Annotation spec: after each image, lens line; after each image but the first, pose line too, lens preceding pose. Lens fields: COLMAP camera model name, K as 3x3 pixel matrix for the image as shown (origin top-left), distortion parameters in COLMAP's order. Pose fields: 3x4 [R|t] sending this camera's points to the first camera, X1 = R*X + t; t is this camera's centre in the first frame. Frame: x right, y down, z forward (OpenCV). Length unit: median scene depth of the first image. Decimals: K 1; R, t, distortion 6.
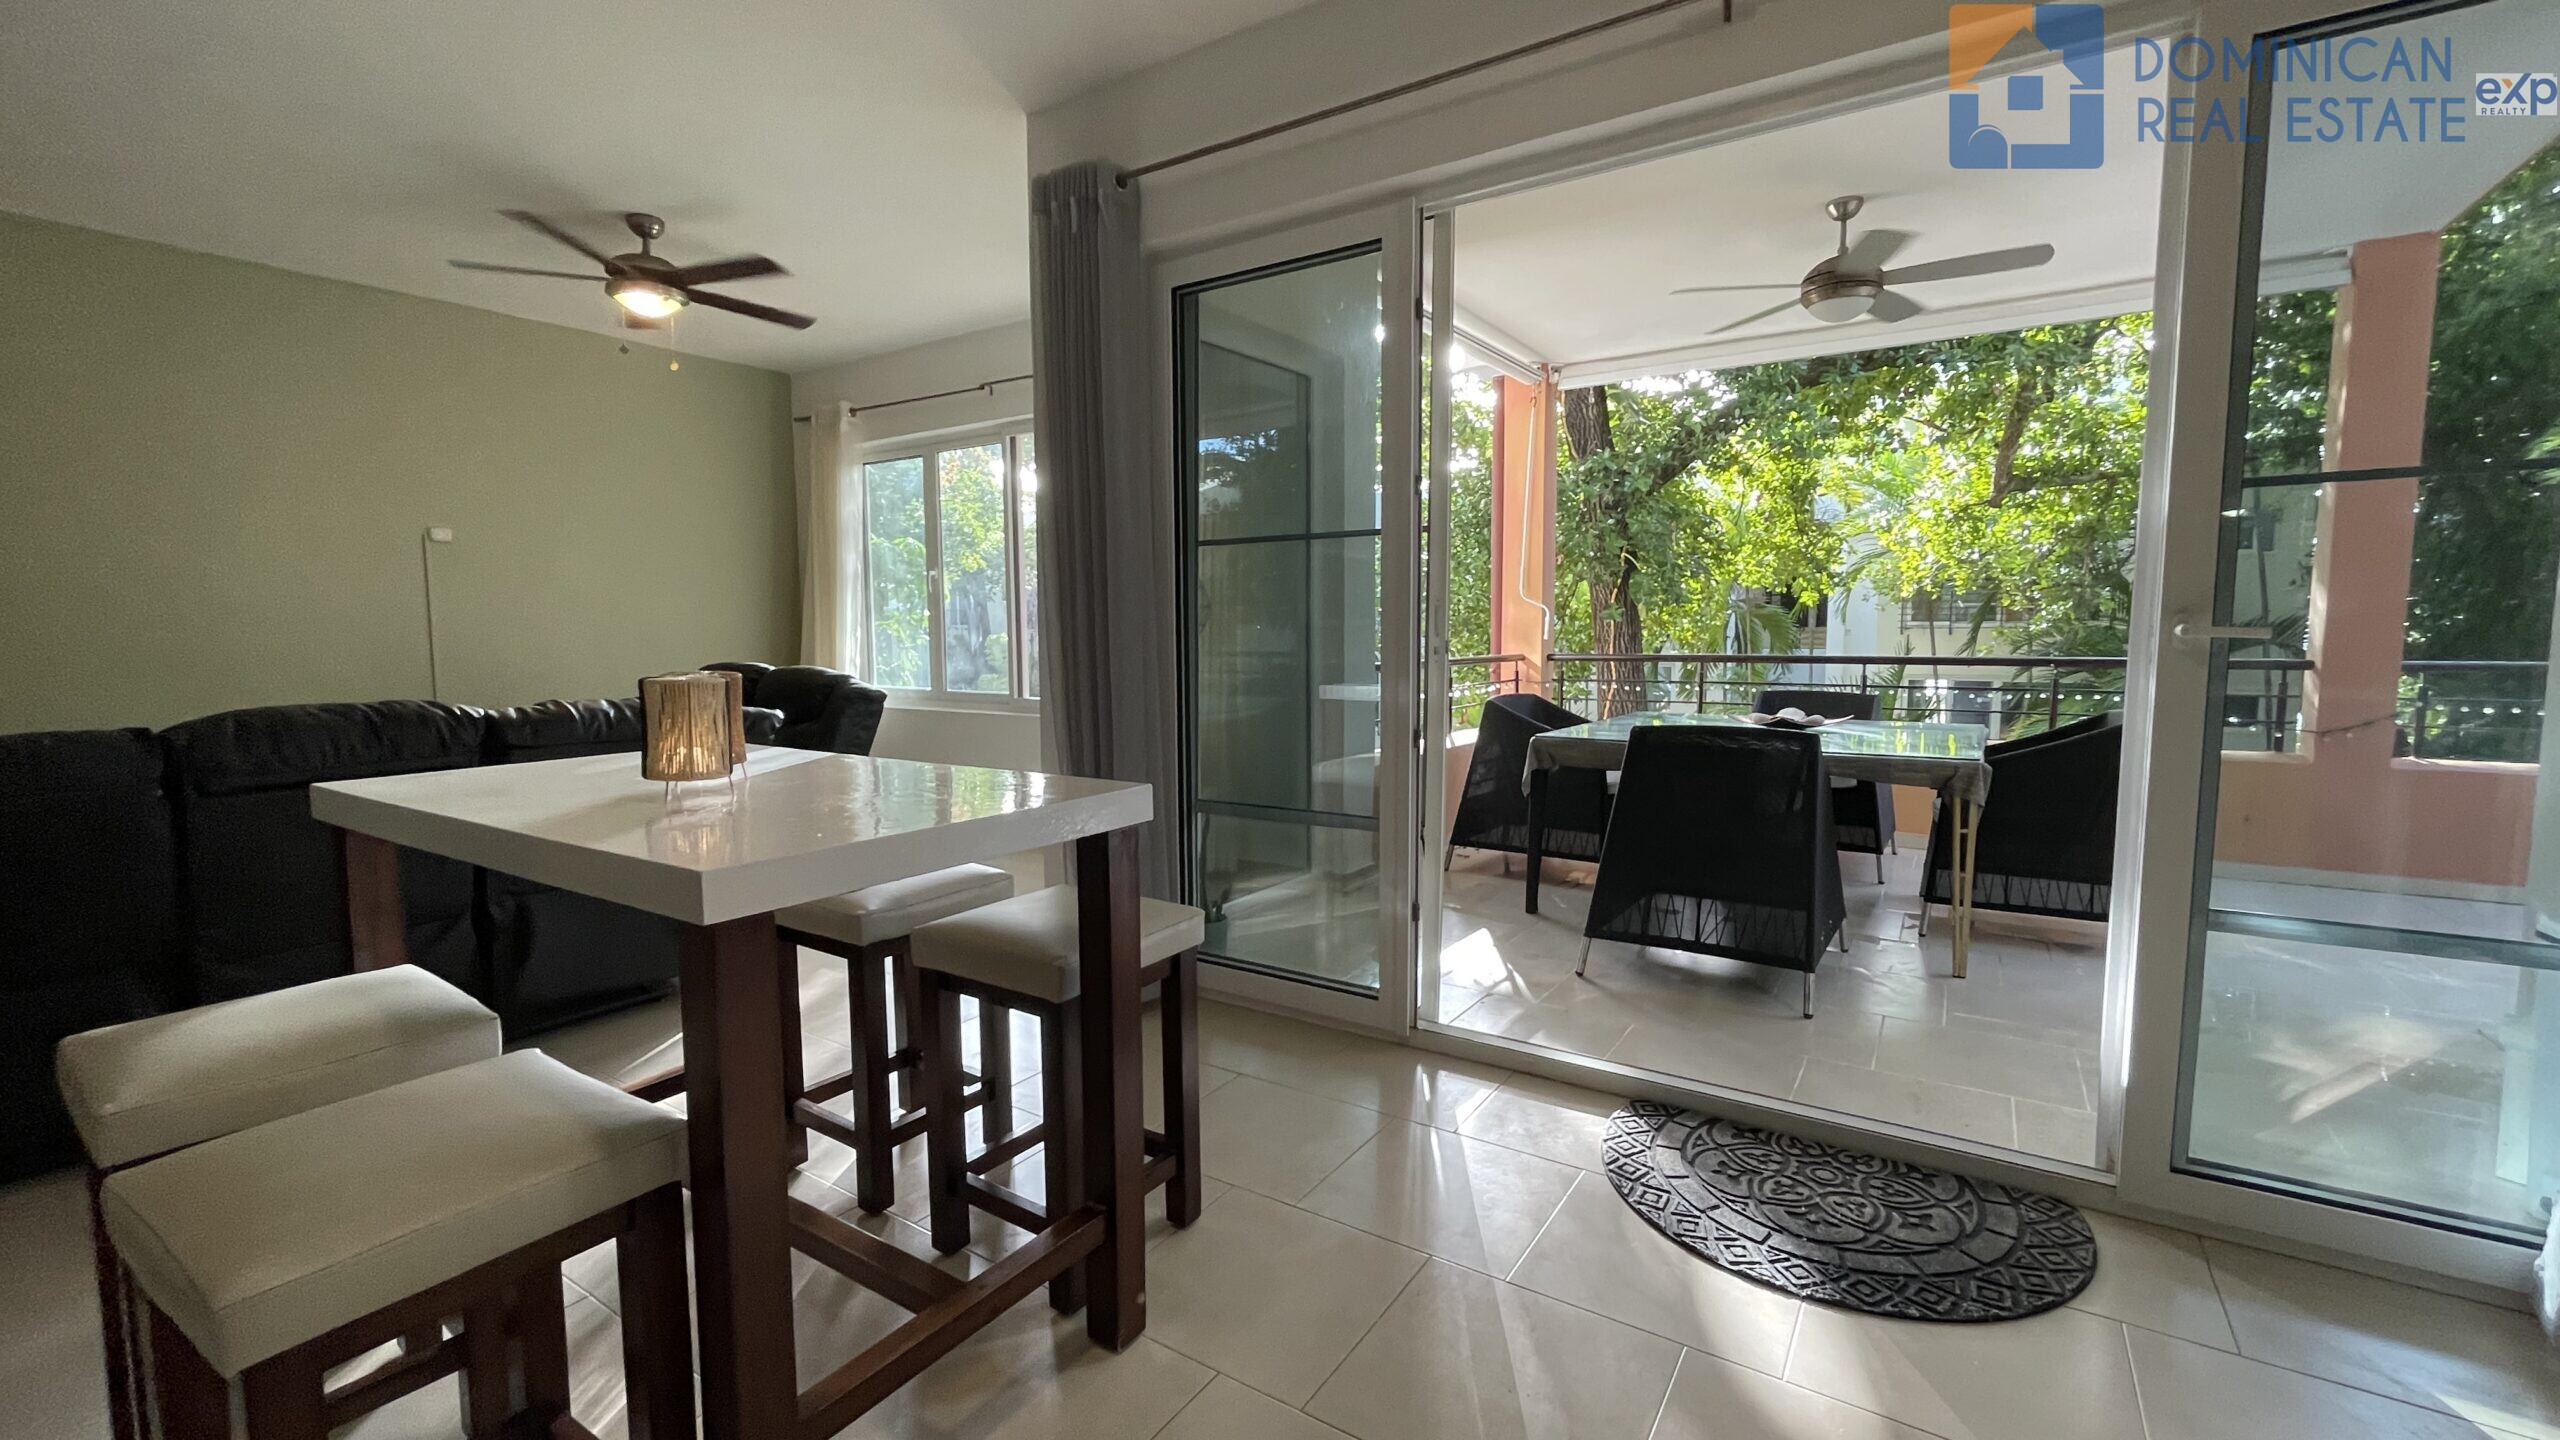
lens RADIAL K [[1043.2, 0, 1287.6], [0, 1043.2, 728.8], [0, 0, 1]] dist [0.000901, 0.000238]
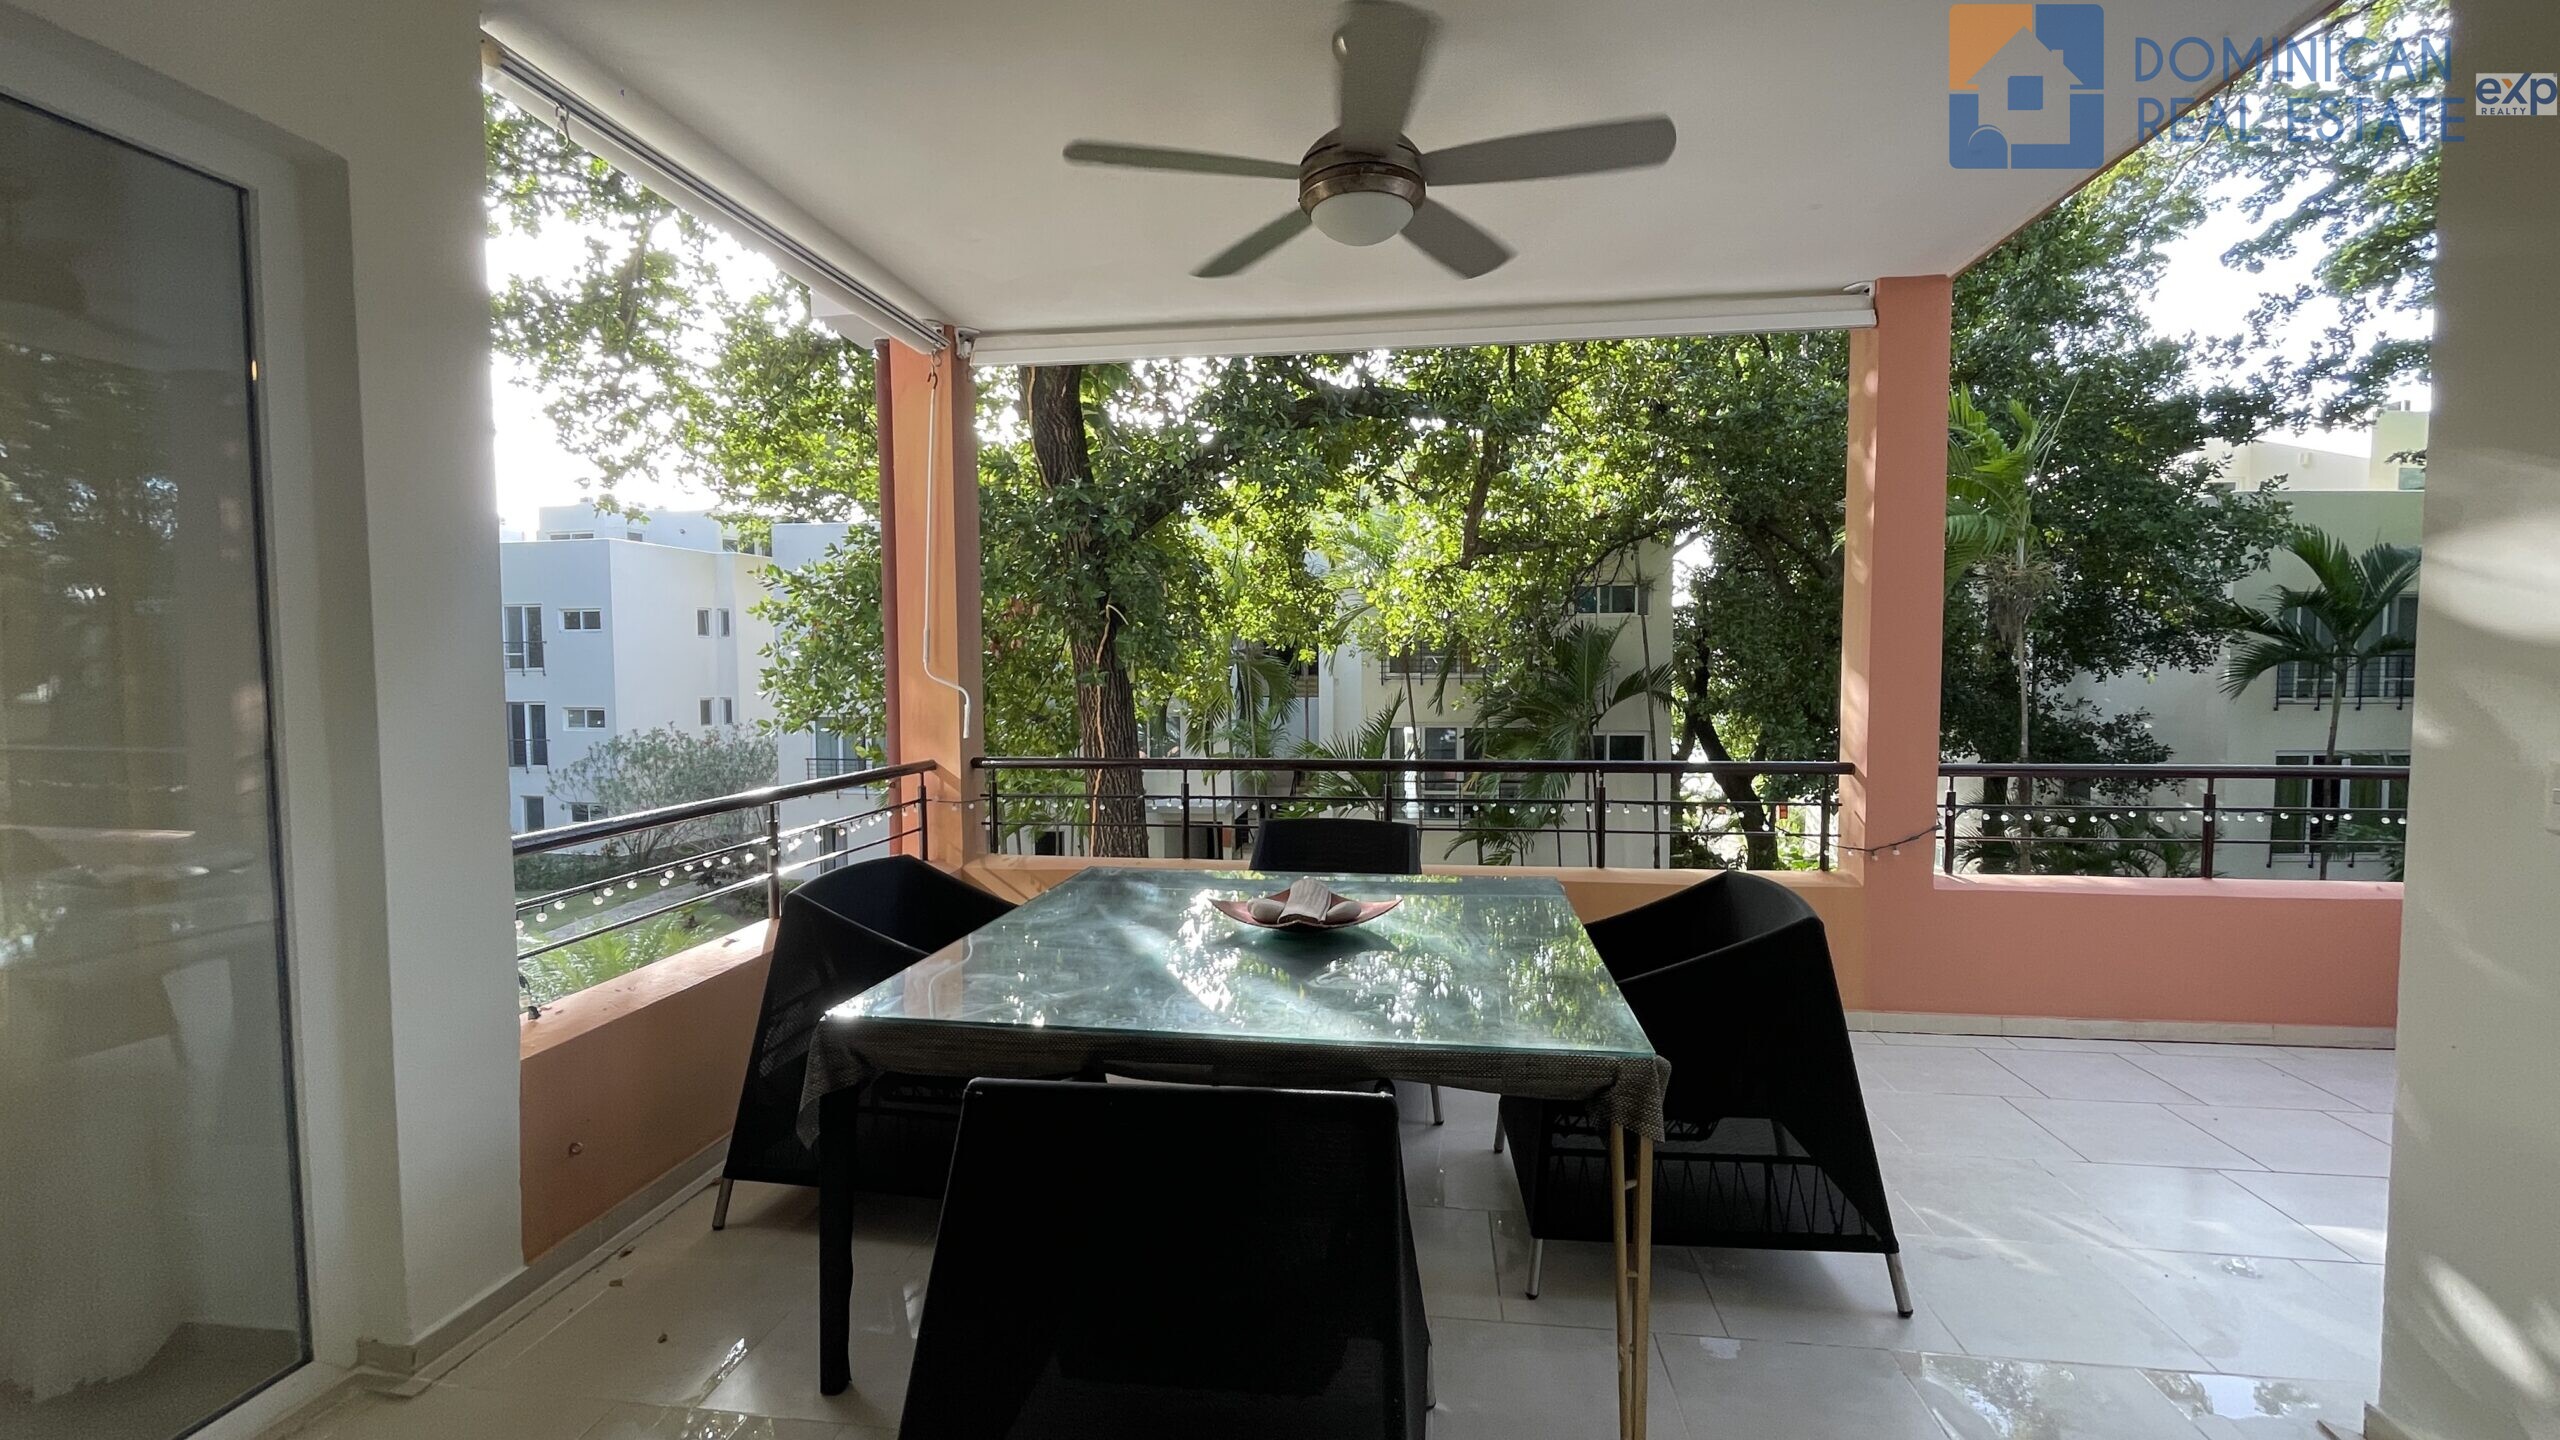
lens RADIAL K [[1043.2, 0, 1287.6], [0, 1043.2, 728.8], [0, 0, 1]] dist [0.000901, 0.000238]
pose [[0.900980, -0.024668, 0.433158, 0.075082], [0.041841, 0.998669, -0.030157, -0.032841], [-0.431838, 0.045295, 0.900813, 0.162979]]
